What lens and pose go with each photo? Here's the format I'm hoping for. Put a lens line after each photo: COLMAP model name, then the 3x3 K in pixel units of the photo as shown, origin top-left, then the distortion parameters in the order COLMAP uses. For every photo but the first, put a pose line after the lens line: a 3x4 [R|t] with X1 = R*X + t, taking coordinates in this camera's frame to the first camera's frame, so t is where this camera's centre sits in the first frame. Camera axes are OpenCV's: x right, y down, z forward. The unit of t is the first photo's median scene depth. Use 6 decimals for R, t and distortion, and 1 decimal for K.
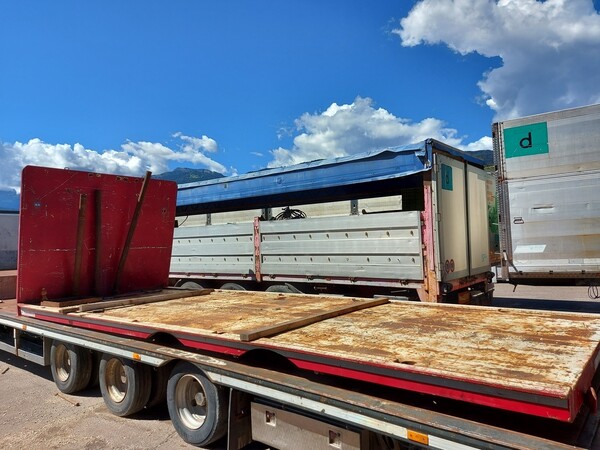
lens RADIAL K [[429.0, 0, 300.3], [0, 429.0, 224.4], [0, 0, 1]] dist [0.048708, -0.038819]
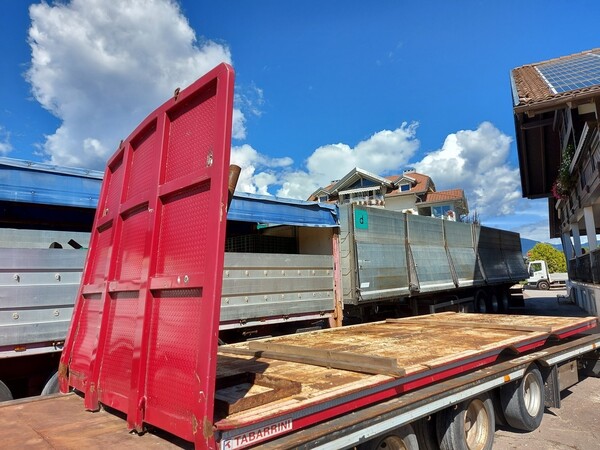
lens RADIAL K [[429.0, 0, 300.3], [0, 429.0, 224.9], [0, 0, 1]] dist [0.048708, -0.038819]
pose [[0.132242, 0.152741, 0.979378, -0.998920], [-0.013414, 0.988241, -0.152312, 0.072909], [-0.991127, 0.007004, 0.132736, 0.905434]]
